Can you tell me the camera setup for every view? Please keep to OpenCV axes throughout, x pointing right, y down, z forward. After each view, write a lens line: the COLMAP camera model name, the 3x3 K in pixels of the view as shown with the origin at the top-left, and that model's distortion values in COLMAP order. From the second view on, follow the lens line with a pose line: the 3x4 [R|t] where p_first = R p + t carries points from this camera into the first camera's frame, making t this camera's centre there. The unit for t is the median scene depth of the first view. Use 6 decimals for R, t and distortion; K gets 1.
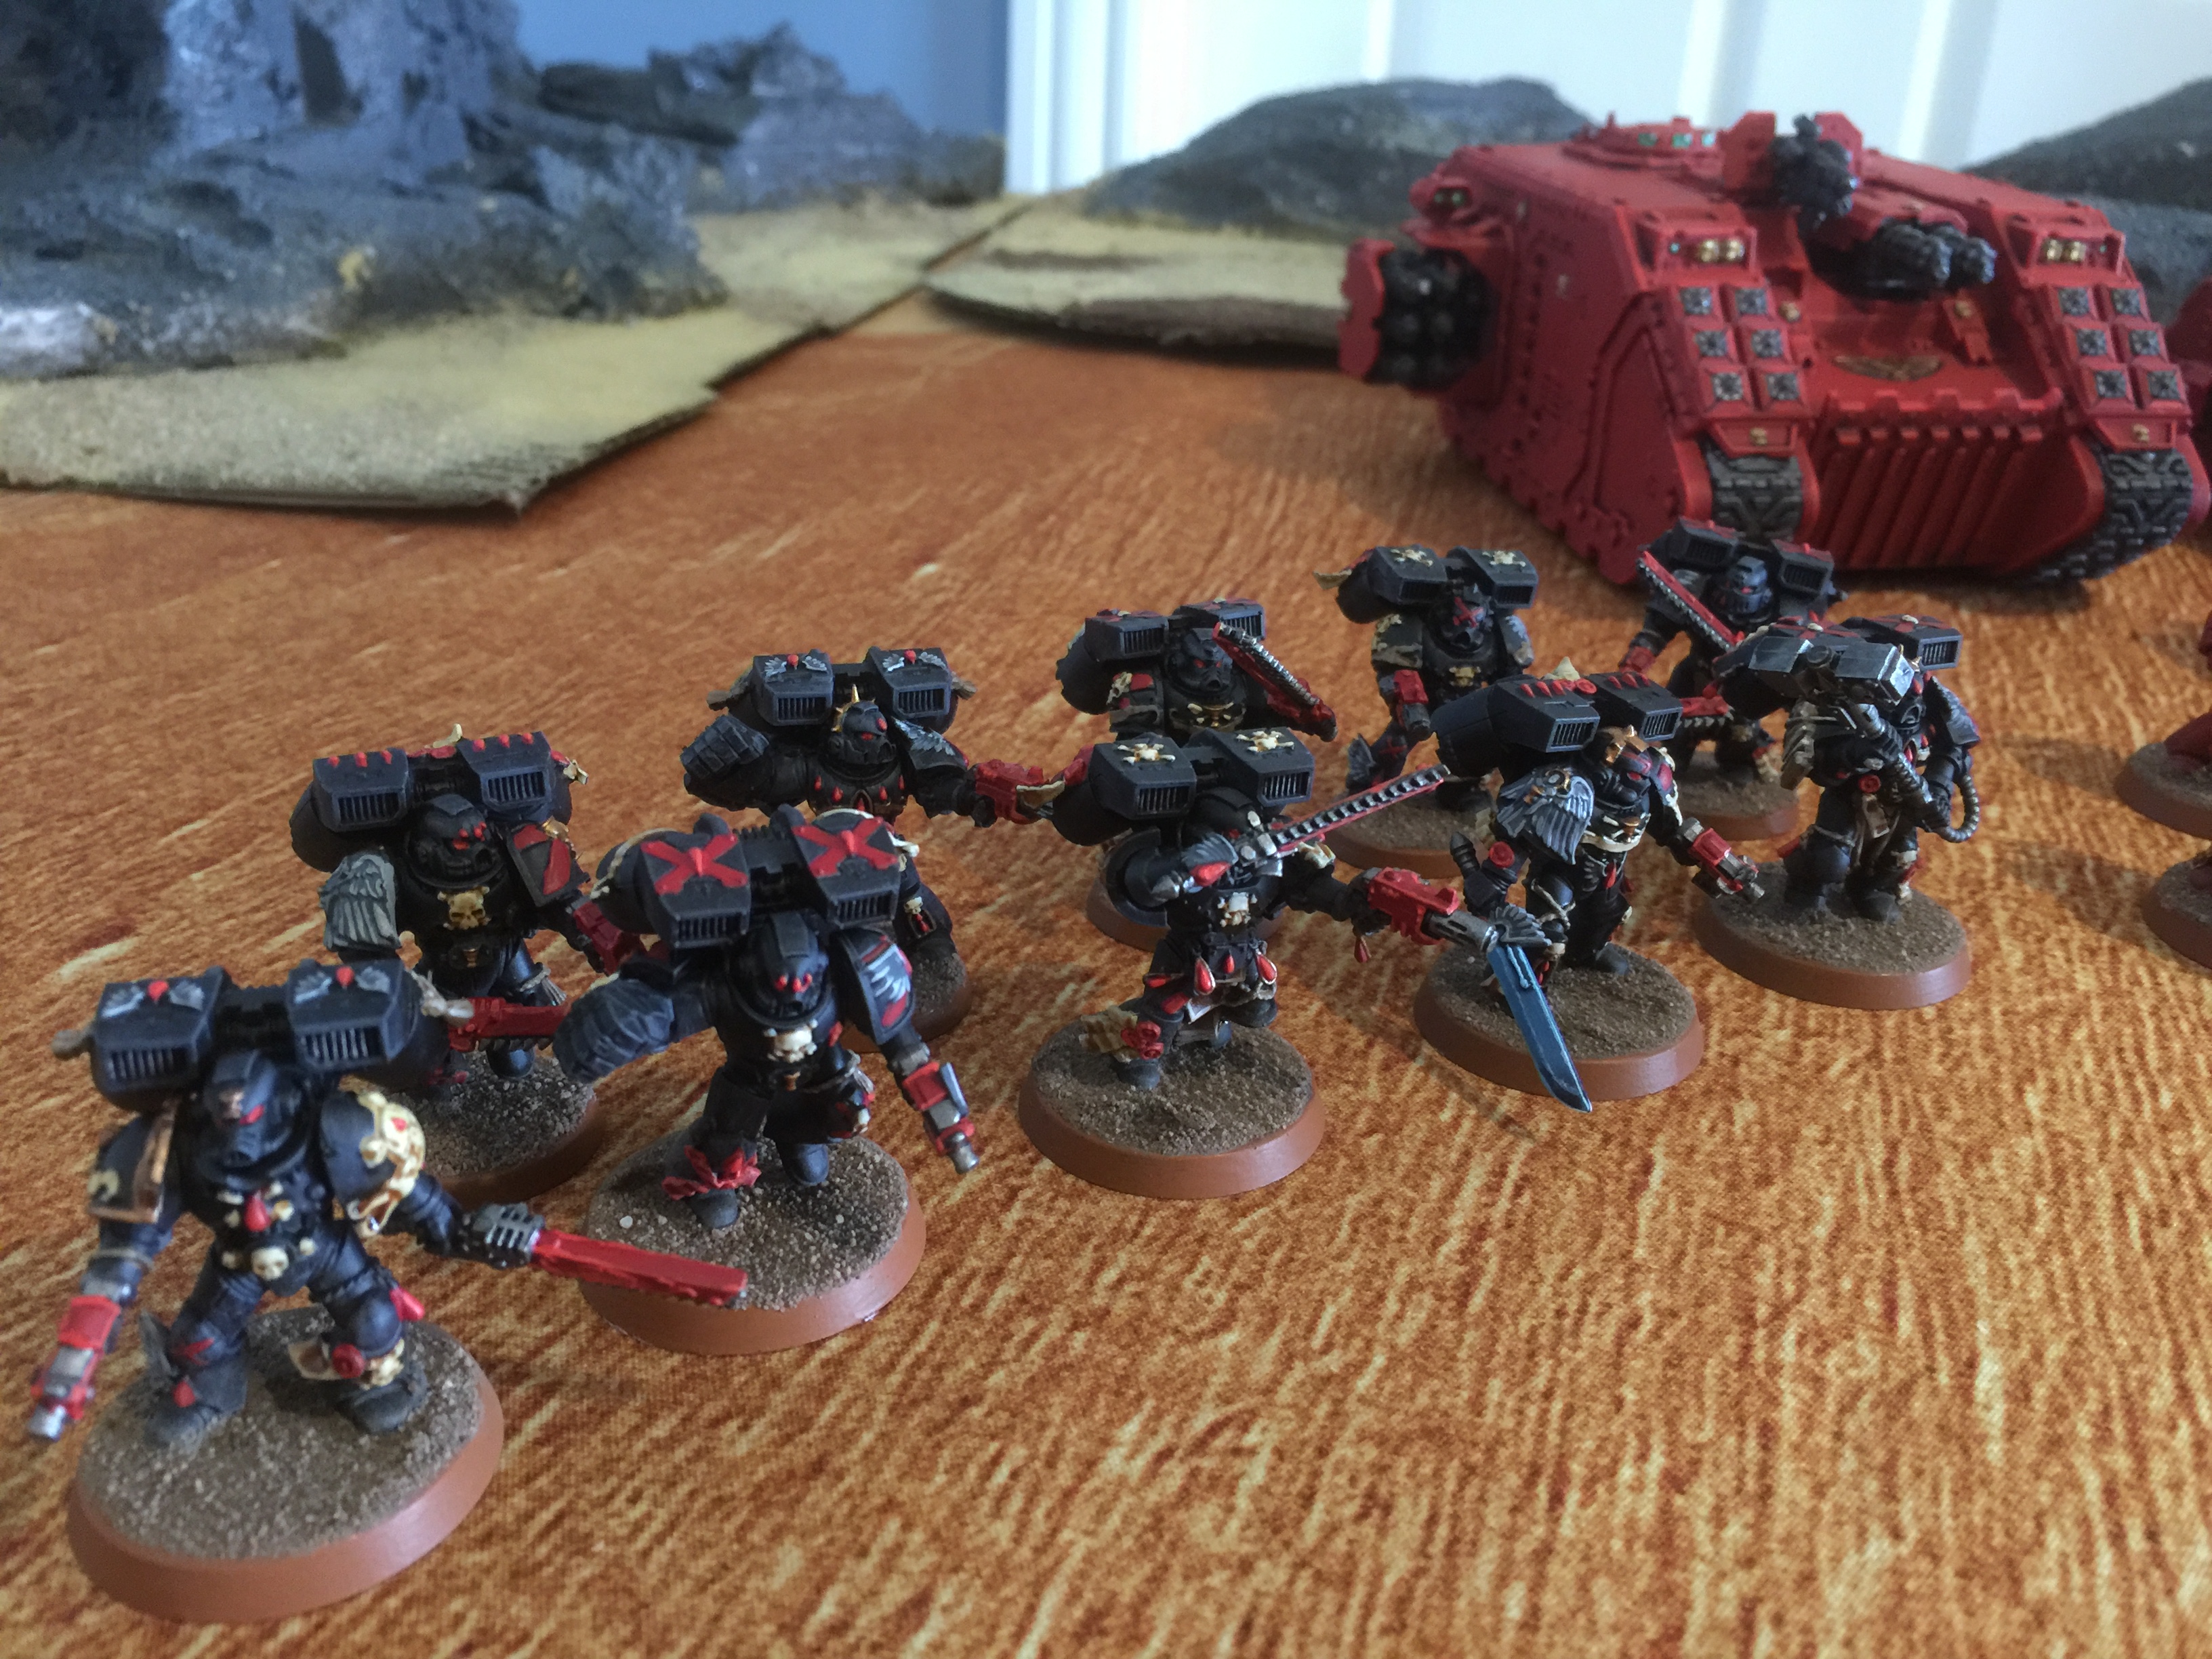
lens RADIAL K [[1952.3, 0, 1087.5], [0, 1952.3, 812.5], [0, 0, 1]] dist [0.077341, -0.135813]
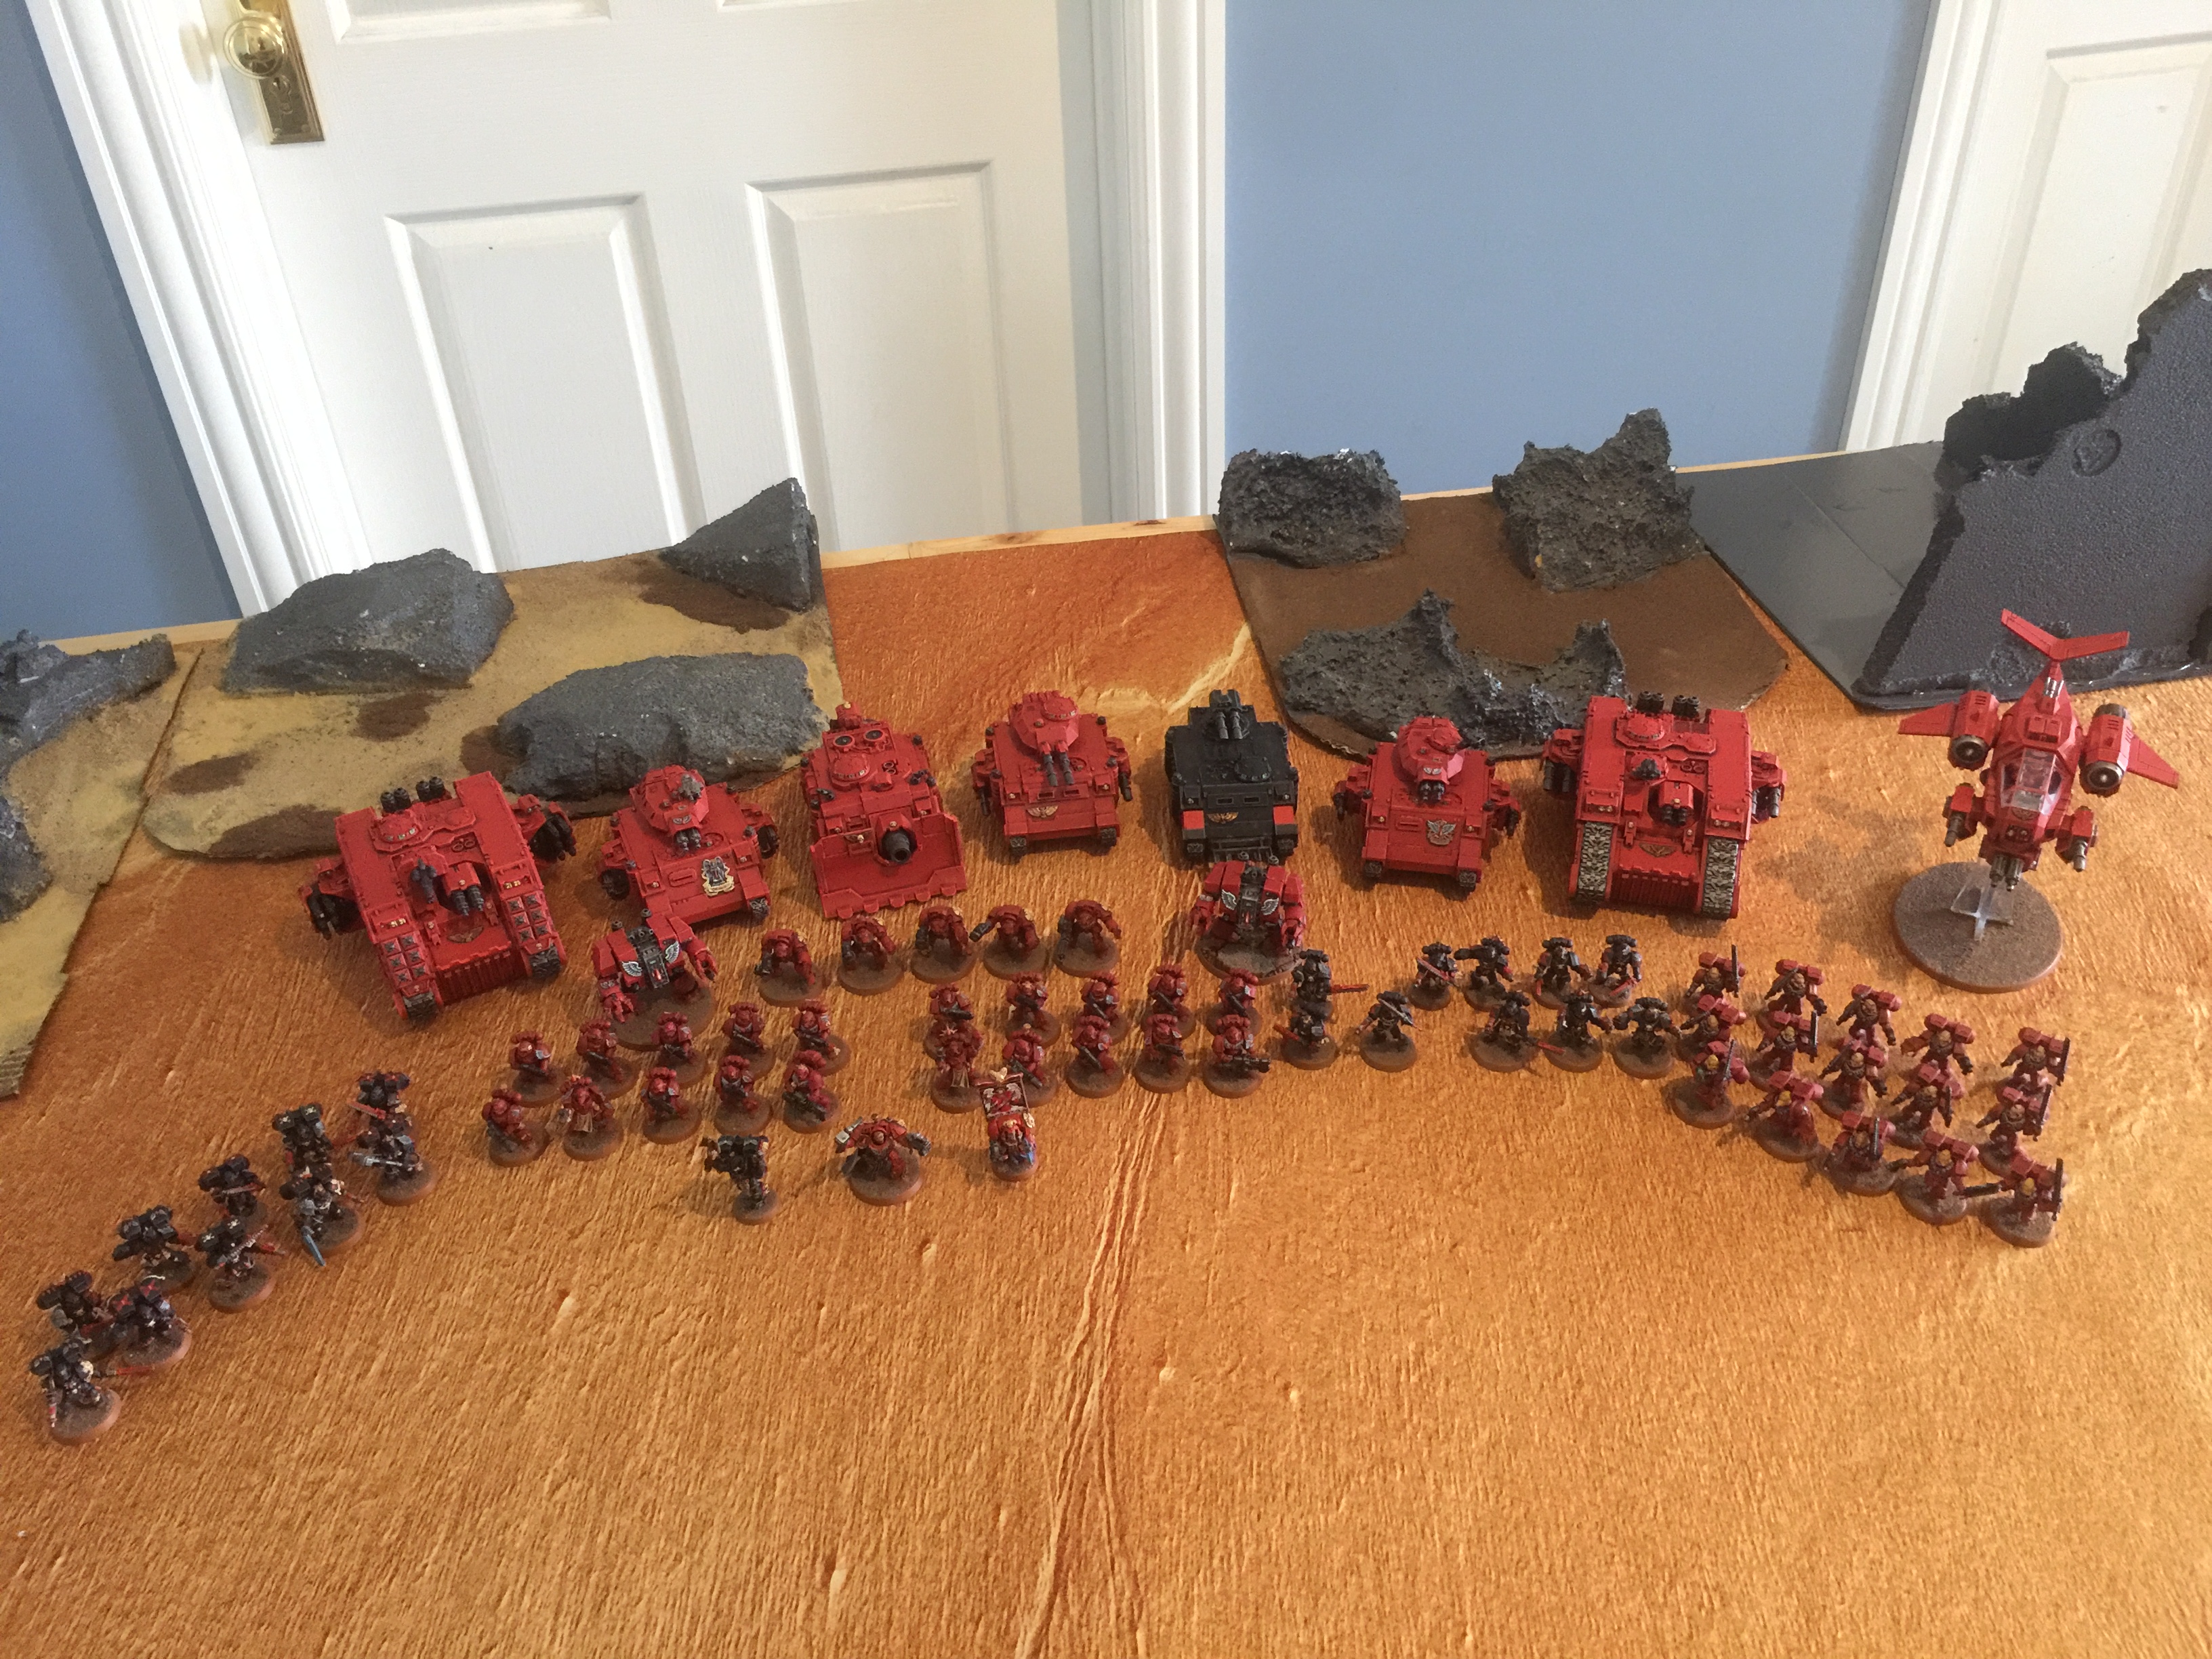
lens RADIAL K [[1952.3, 0, 1093.1], [0, 1952.3, 807.3], [0, 0, 1]] dist [0.077341, -0.135813]
pose [[0.939029, -0.265446, 0.218546, 0.750181], [0.215967, 0.949925, 0.225833, -0.961930], [-0.267549, -0.164865, 0.949335, -2.361864]]
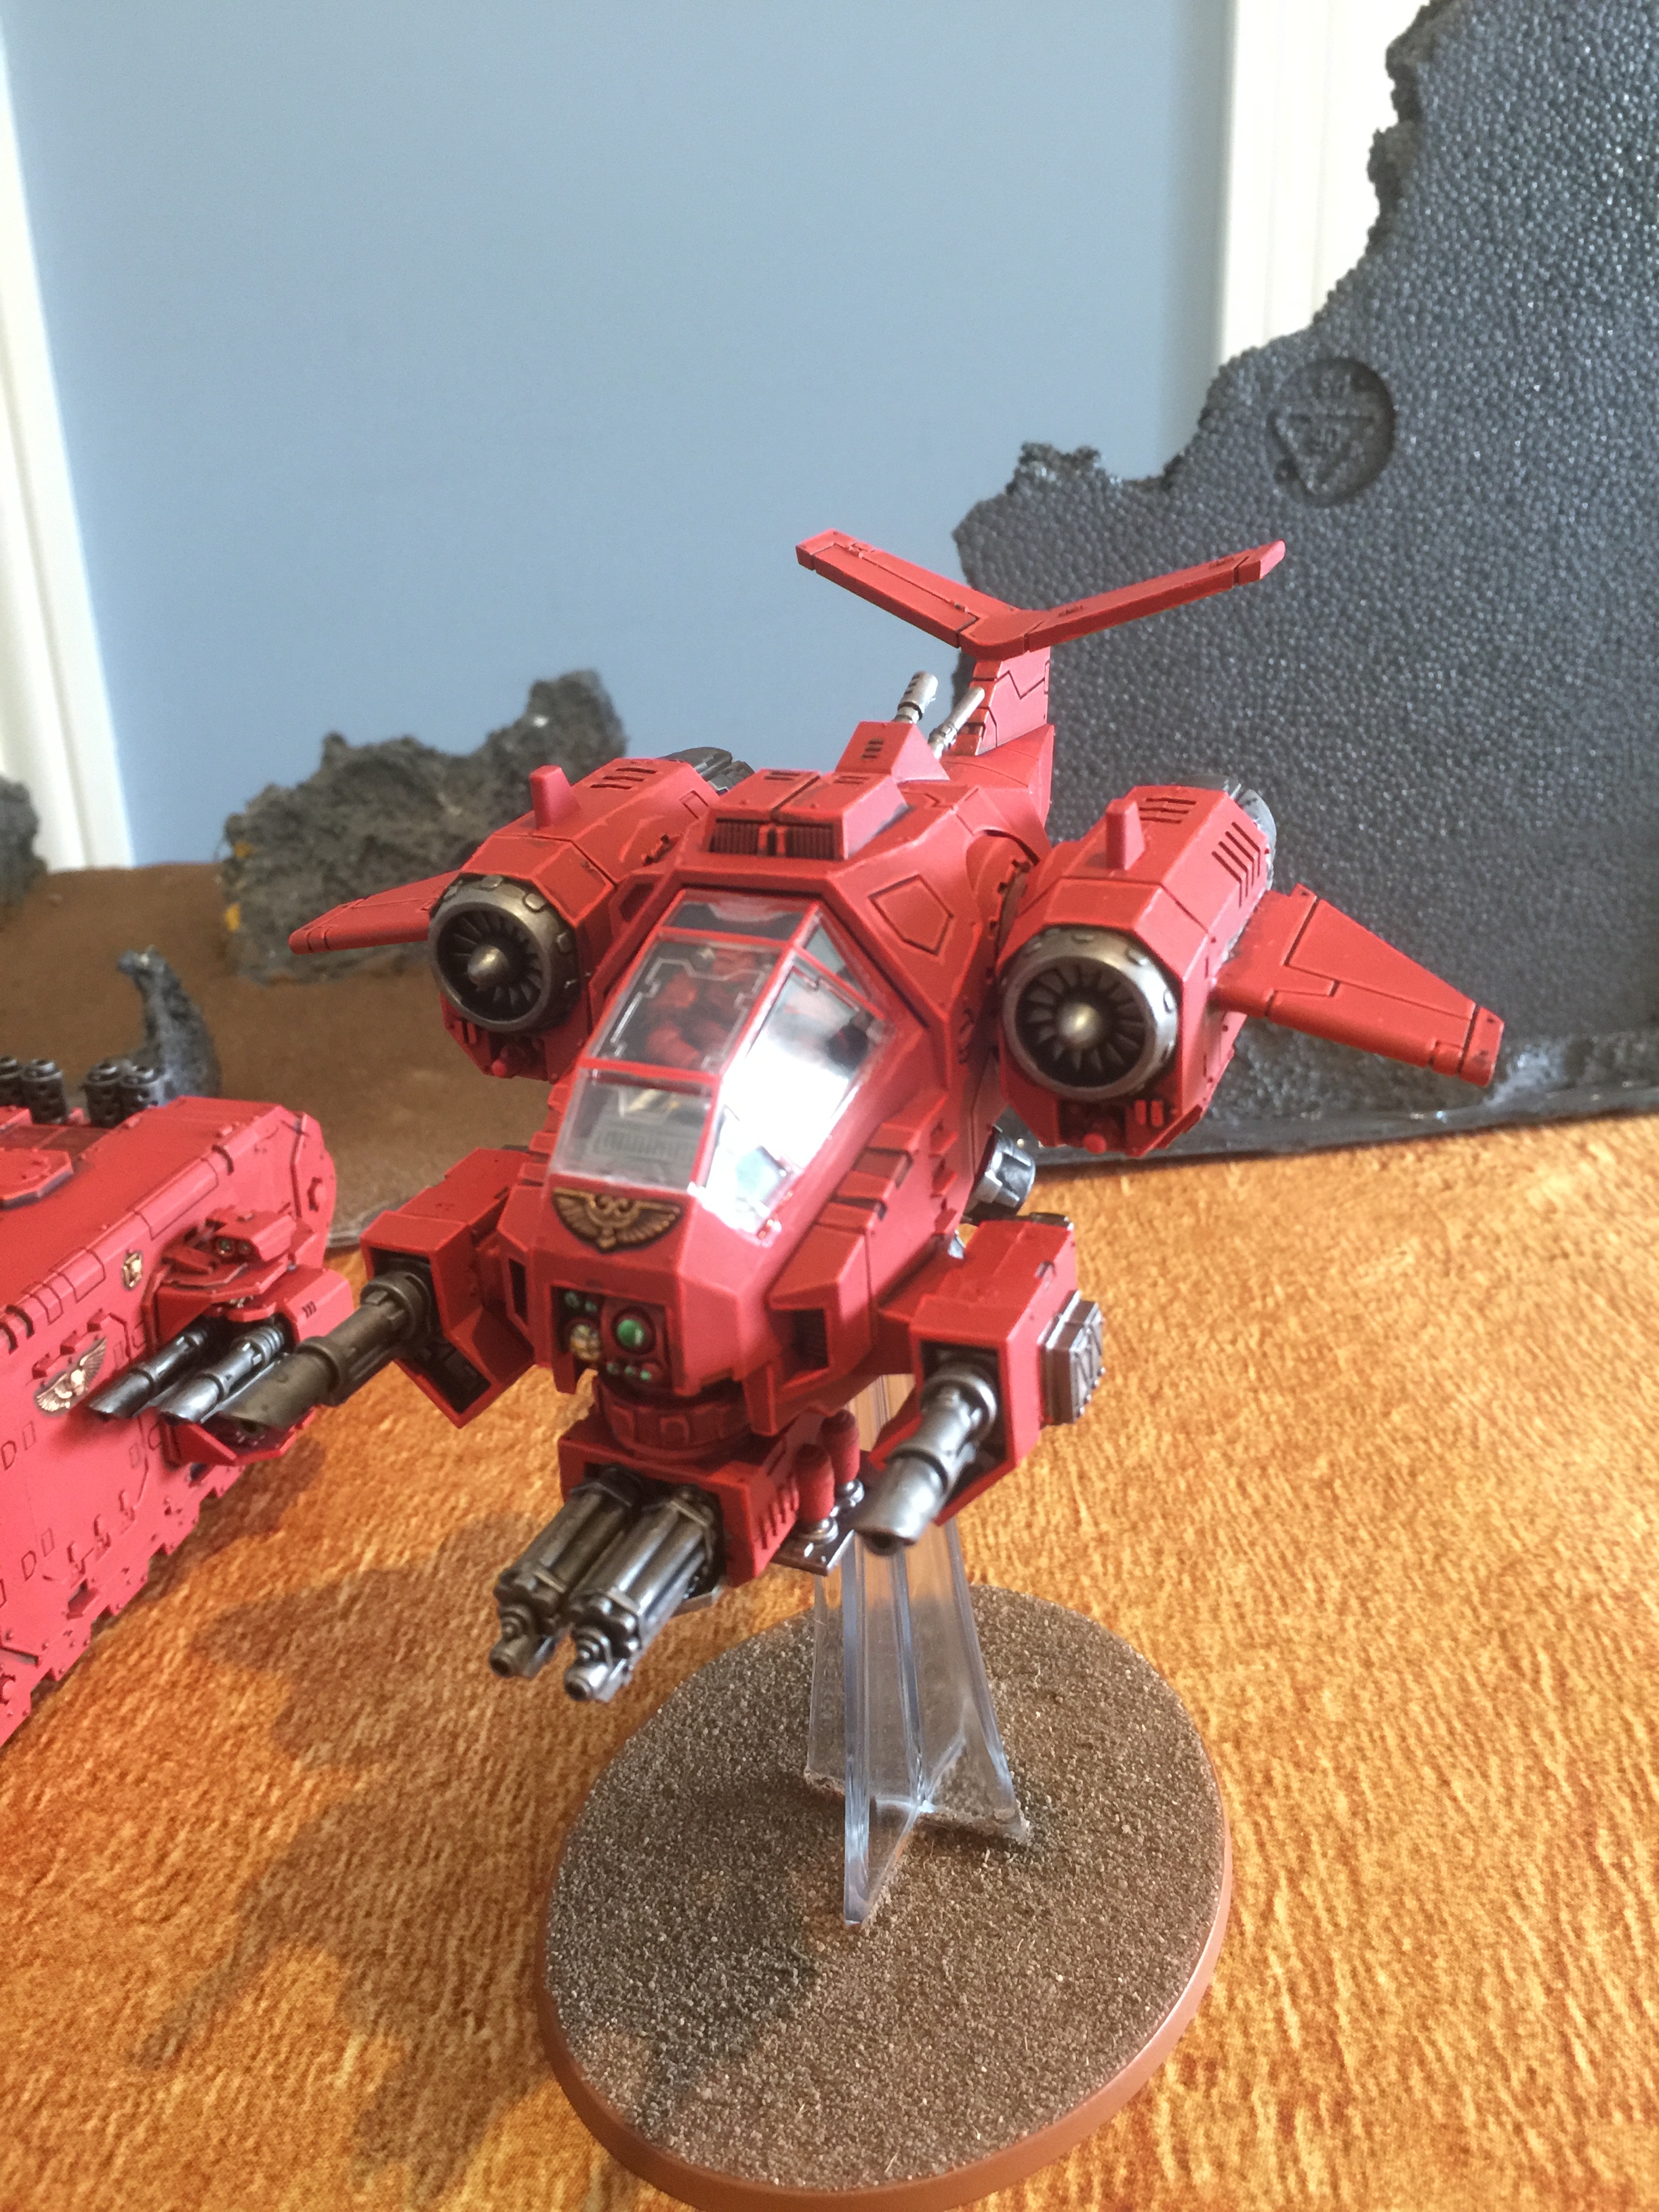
lens RADIAL K [[1952.3, 0, 855.9], [0, 1952.3, 1053.2], [0, 0, 1]] dist [0.077341, -0.135813]
pose [[0.918728, -0.200032, 0.340480, 2.633624], [0.223522, 0.974212, -0.030788, 0.023021], [-0.325541, 0.104391, 0.939748, -0.386159]]
